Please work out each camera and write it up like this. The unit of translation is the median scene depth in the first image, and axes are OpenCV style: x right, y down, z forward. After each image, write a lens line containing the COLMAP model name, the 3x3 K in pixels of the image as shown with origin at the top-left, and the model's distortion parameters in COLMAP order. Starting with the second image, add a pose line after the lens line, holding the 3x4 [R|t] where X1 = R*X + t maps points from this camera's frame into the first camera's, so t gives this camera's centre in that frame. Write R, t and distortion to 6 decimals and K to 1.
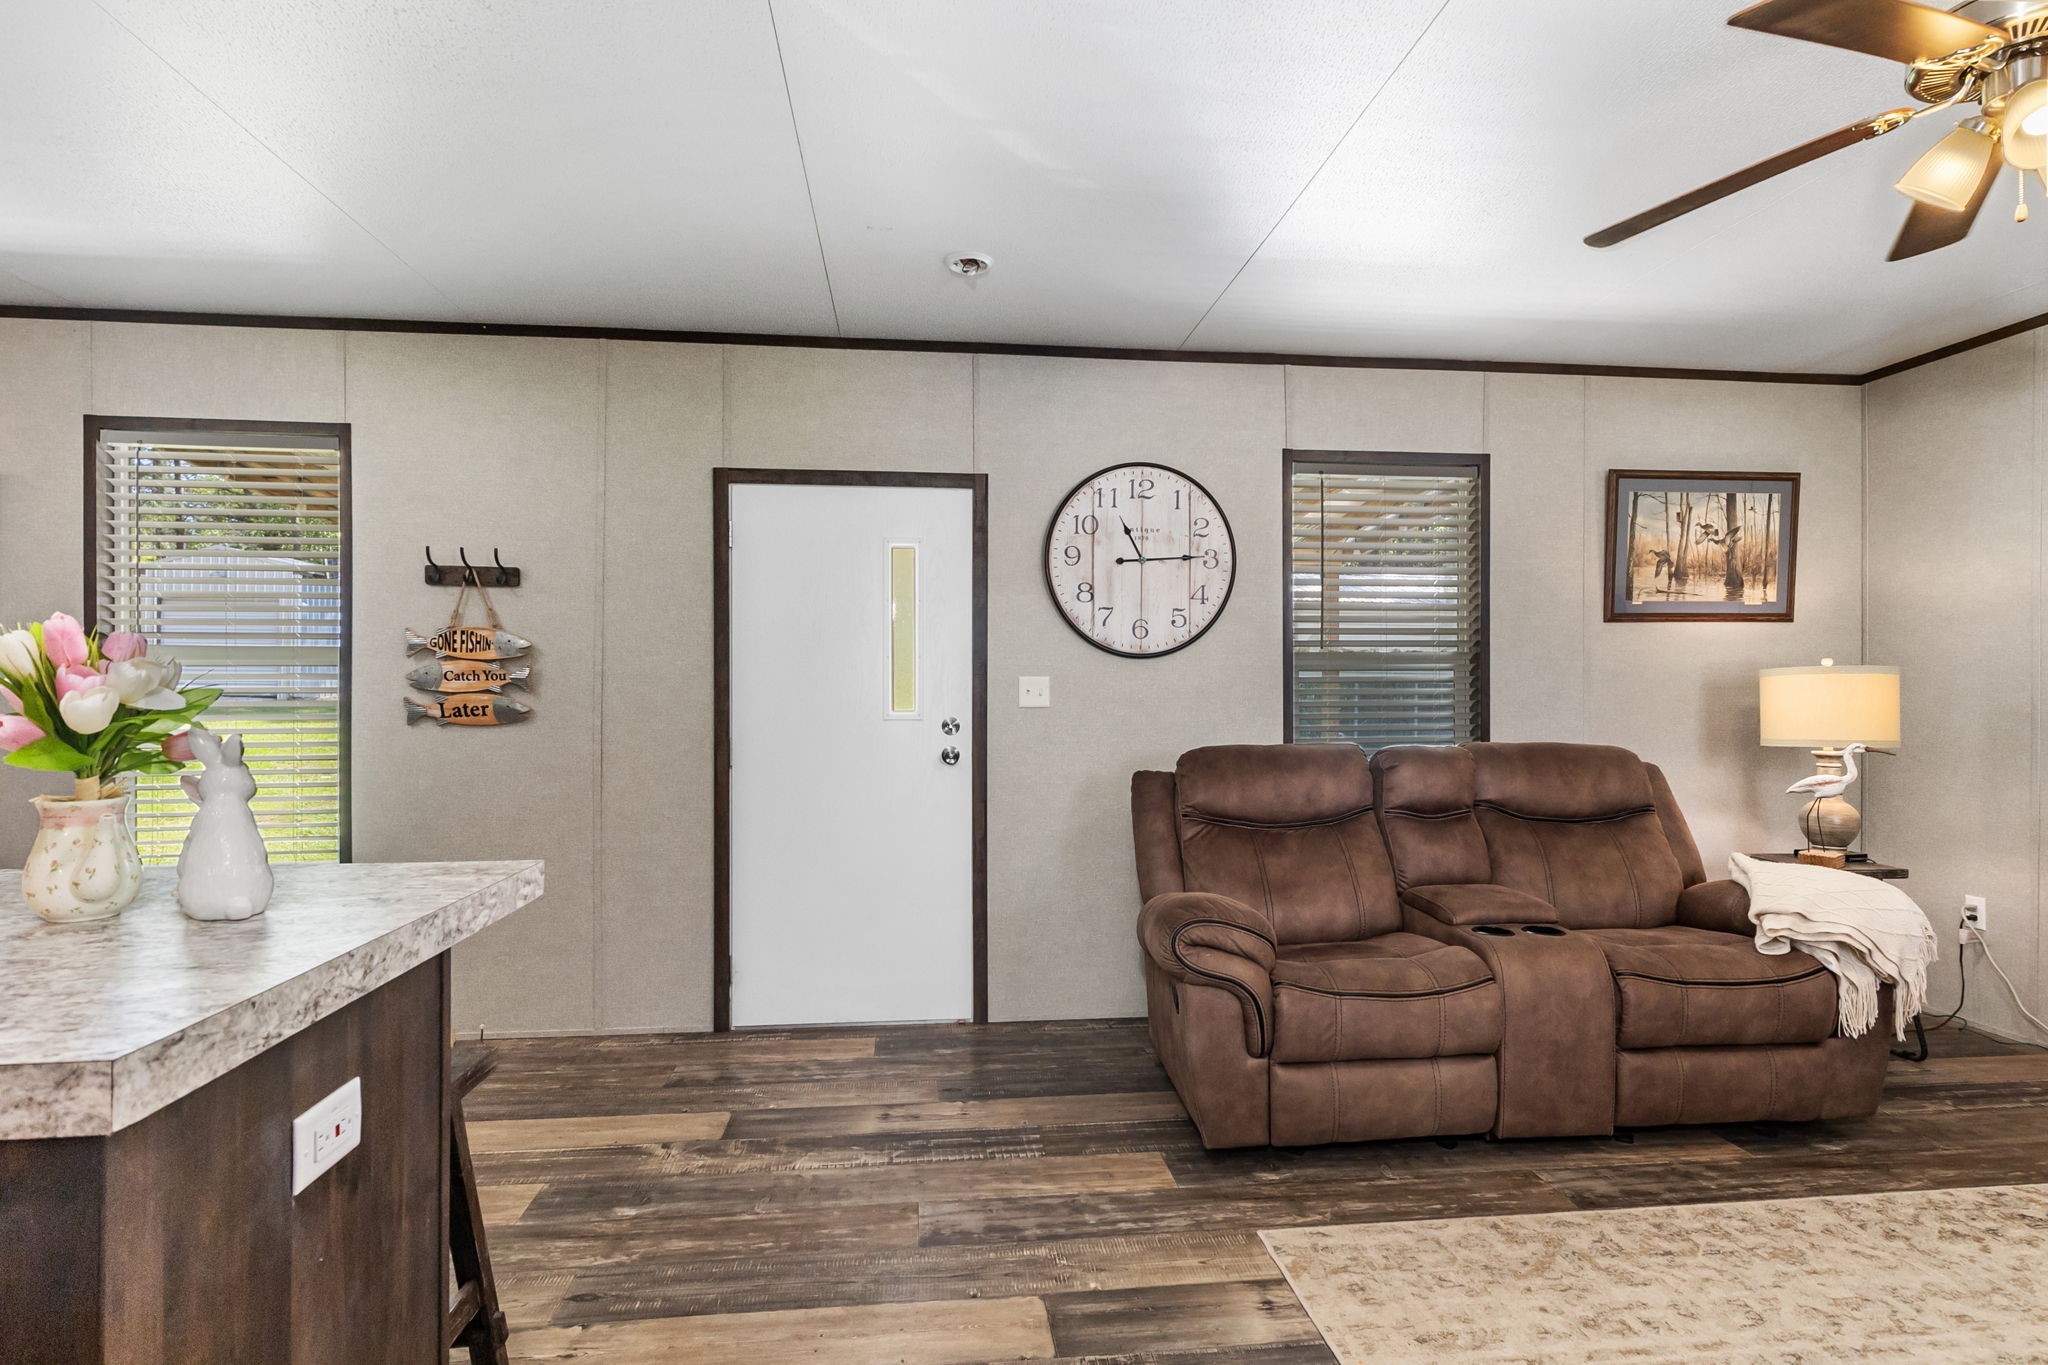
lens RADIAL K [[1064.9, 0, 1038.2], [0, 1064.9, 671.9], [0, 0, 1]] dist [0.002043, 0.000655]
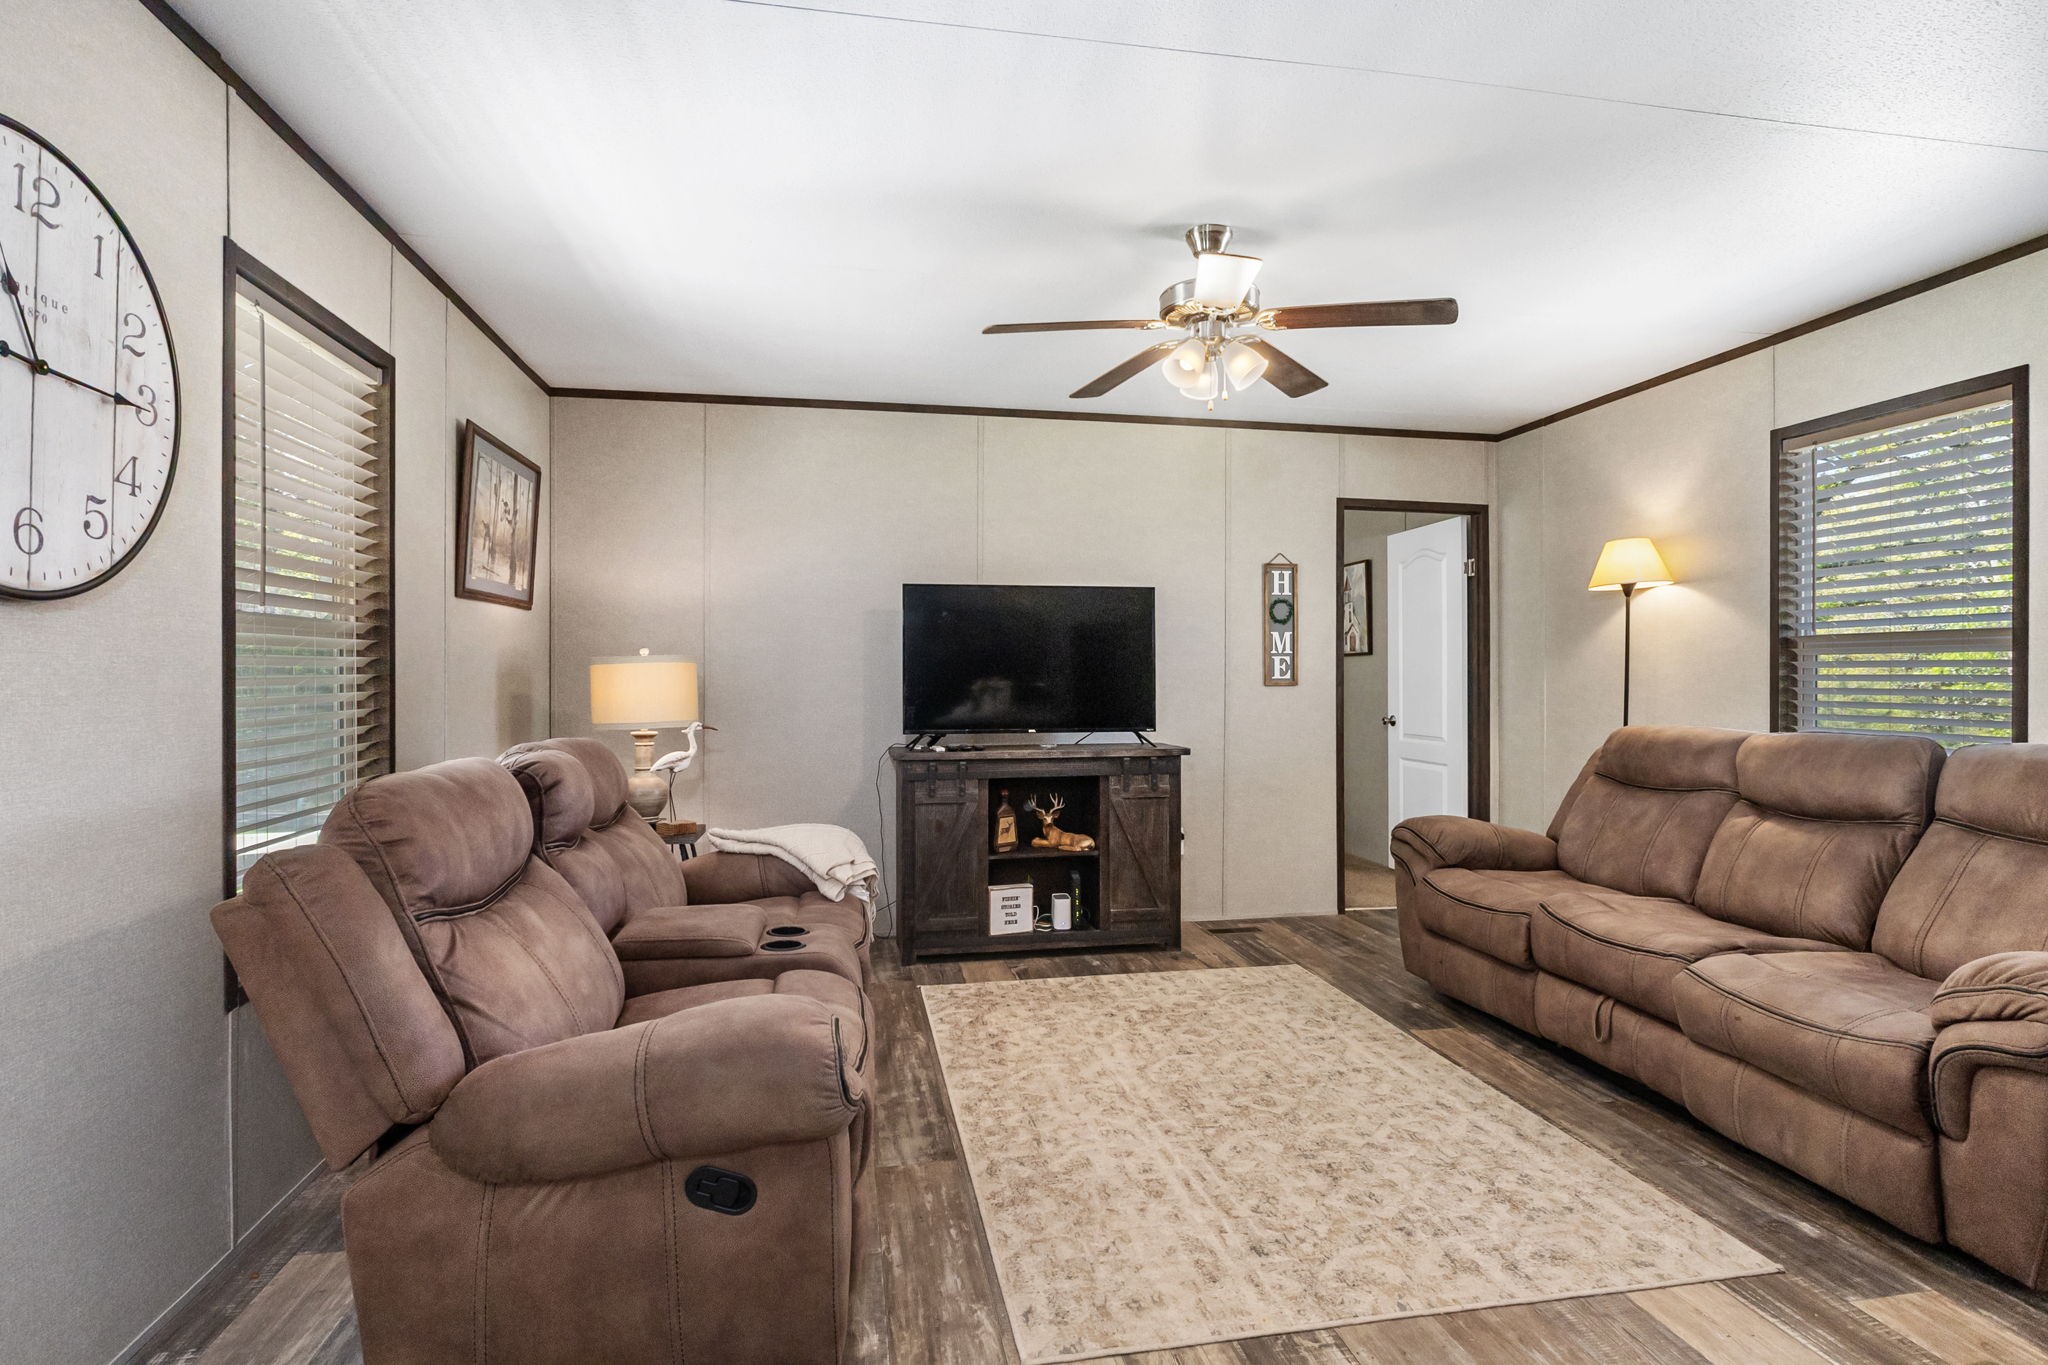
lens RADIAL K [[1018.7, 0, 1028.0], [0, 1018.7, 677.0], [0, 0, 1]] dist [-0.001004, 0.000779]
pose [[-0.065965, -0.000531, 0.997822, -0.330971], [-0.013591, 0.999908, -0.000367, 0.011774], [-0.997729, -0.013586, -0.065966, 0.643530]]
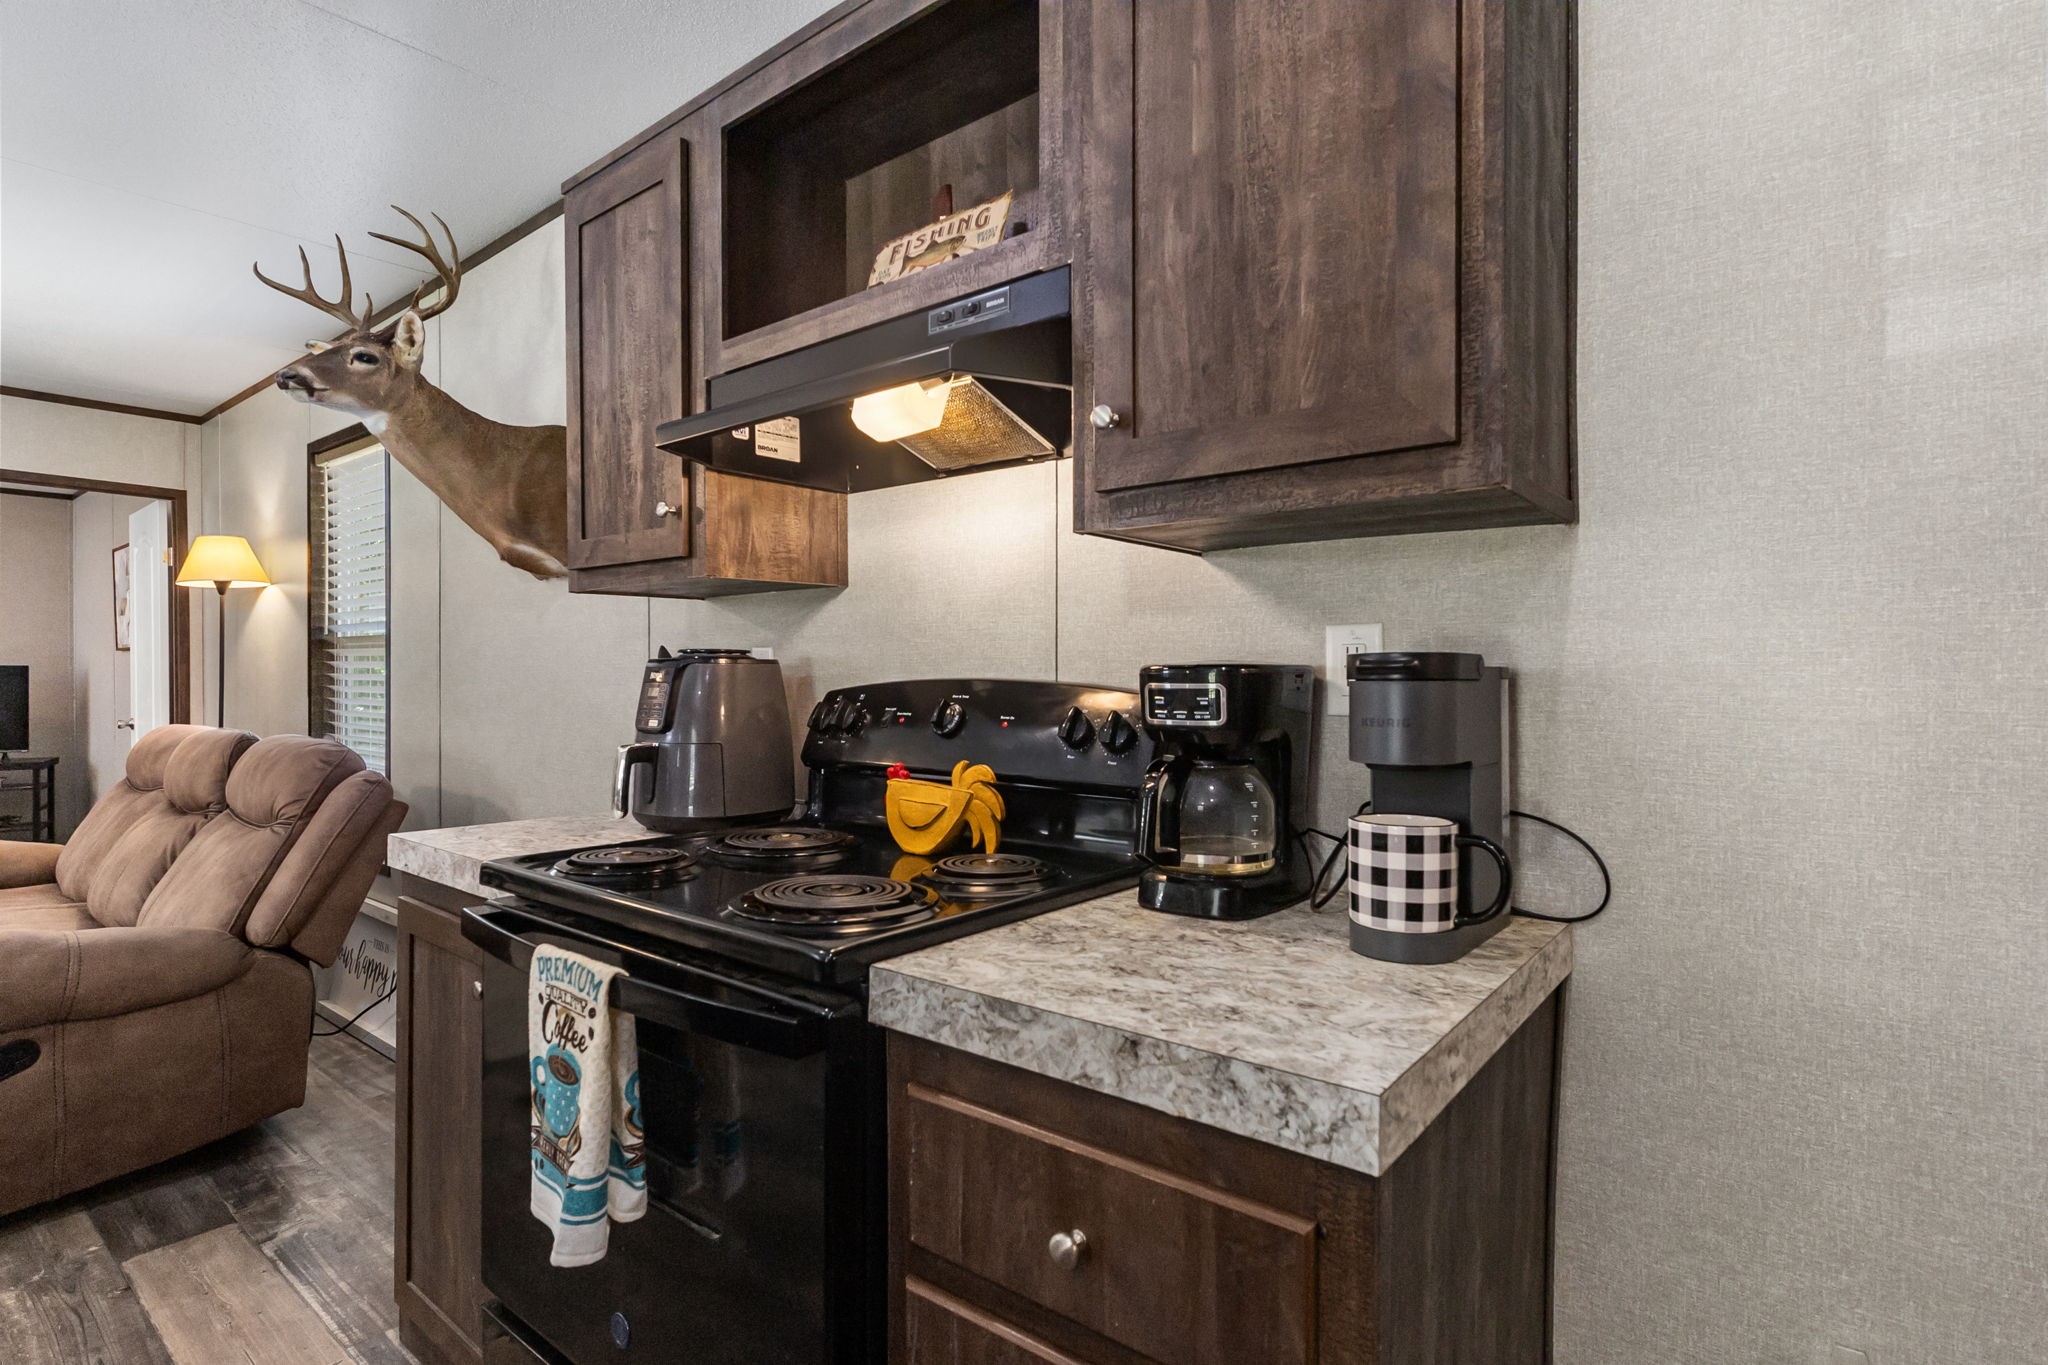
lens RADIAL K [[1018.7, 0, 1028.0], [0, 1018.7, 677.0], [0, 0, 1]] dist [-0.001004, 0.000779]
pose [[-0.697825, -0.004838, 0.716252, -0.660781], [-0.011334, 0.999927, -0.004287, -0.001380], [-0.716179, -0.011109, -0.697829, 0.064841]]
